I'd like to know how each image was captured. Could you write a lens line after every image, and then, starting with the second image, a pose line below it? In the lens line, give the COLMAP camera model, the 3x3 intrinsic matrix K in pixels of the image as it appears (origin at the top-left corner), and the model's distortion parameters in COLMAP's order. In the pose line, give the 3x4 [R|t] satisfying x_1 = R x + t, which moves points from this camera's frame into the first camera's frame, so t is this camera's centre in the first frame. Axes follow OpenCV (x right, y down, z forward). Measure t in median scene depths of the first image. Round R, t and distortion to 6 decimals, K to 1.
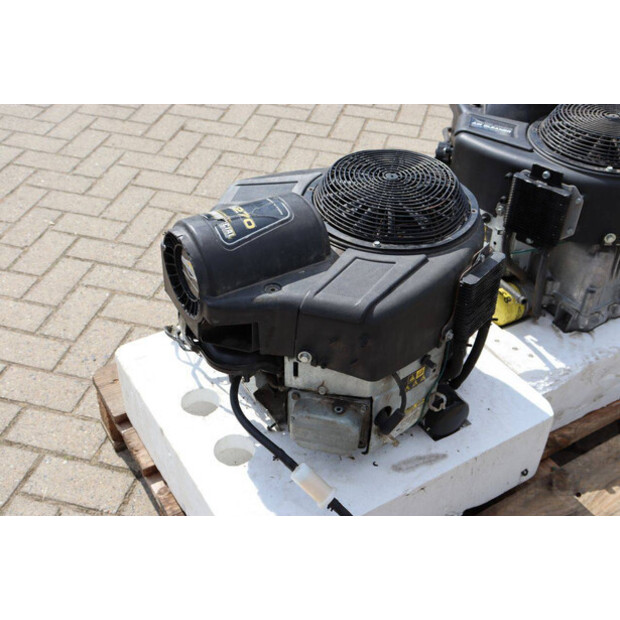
lens RADIAL K [[731.1, 0, 310.0], [0, 731.1, 310.0], [0, 0, 1]] dist [-0.000560, 0.010397]
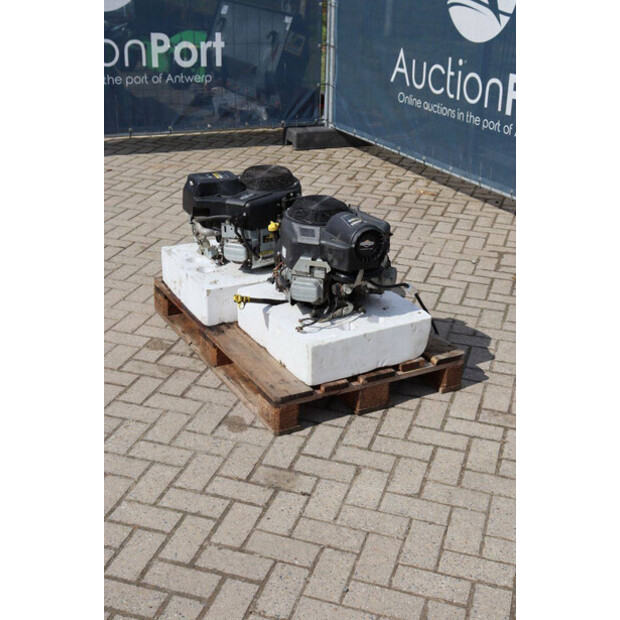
lens RADIAL K [[874.5, 0, 310.0], [0, 874.5, 310.0], [0, 0, 1]] dist [0.053897, 0.077482]
pose [[0.049449, -0.431835, 0.900596, -2.508178], [0.606270, 0.729551, 0.316531, -0.808395], [-0.793720, 0.530352, 0.297884, 0.307775]]
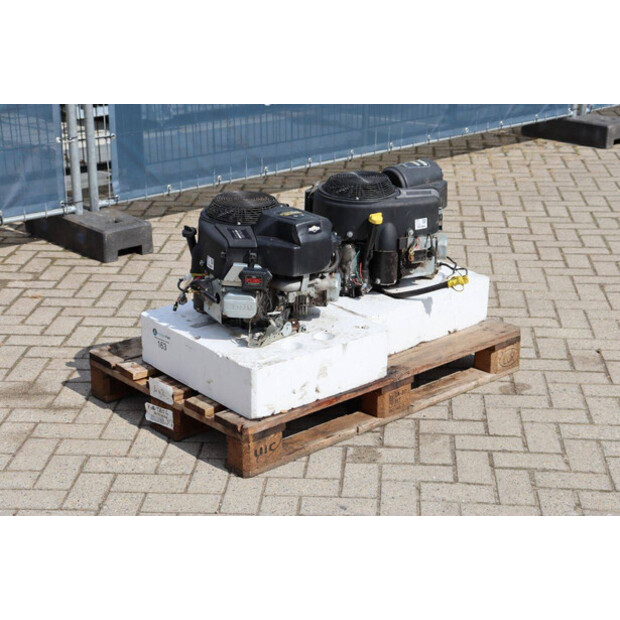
lens RADIAL K [[1198.8, 0, 310.0], [0, 1198.8, 310.0], [0, 0, 1]] dist [0.271236, 0.203346]
pose [[-0.984064, 0.022082, -0.176436, 0.835878], [-0.139037, 0.522982, 0.840927, -2.757360], [0.110842, 0.852058, -0.511578, 2.922277]]
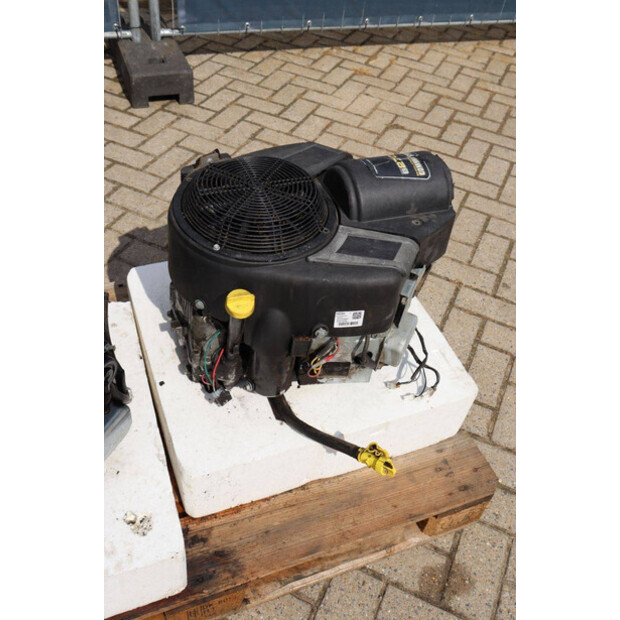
lens RADIAL K [[615.8, 0, 310.0], [0, 615.8, 310.0], [0, 0, 1]] dist [-0.111912, 0.187225]
pose [[-0.975354, -0.218982, 0.027041, -0.021144], [0.001783, 0.114727, 0.993396, -0.955448], [-0.220638, 0.968961, -0.111509, 1.155280]]
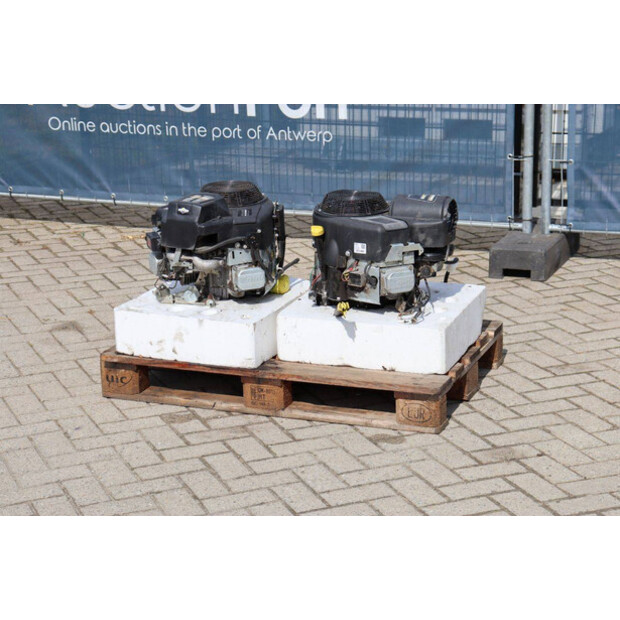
lens RADIAL K [[1437.6, 0, 310.0], [0, 1437.6, 310.0], [0, 0, 1]] dist [0.422281, 0.219070]
pose [[-0.595561, -0.238037, 0.767232, -3.059560], [0.507375, 0.629007, 0.589000, -2.450013], [-0.622798, 0.740060, -0.253838, 2.286228]]
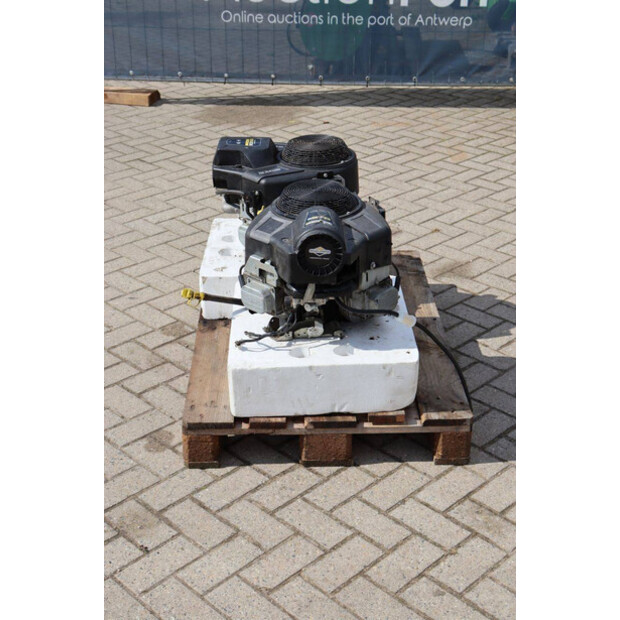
lens RADIAL K [[962.4, 0, 320.7], [0, 962.4, 309.8], [0, 0, 1]] dist [0.125202, 0.094750]
pose [[0.495645, -0.413503, 0.763774, -1.820306], [0.559088, 0.824866, 0.083762, -0.117526], [-0.664648, 0.385501, 0.640026, -0.489448]]
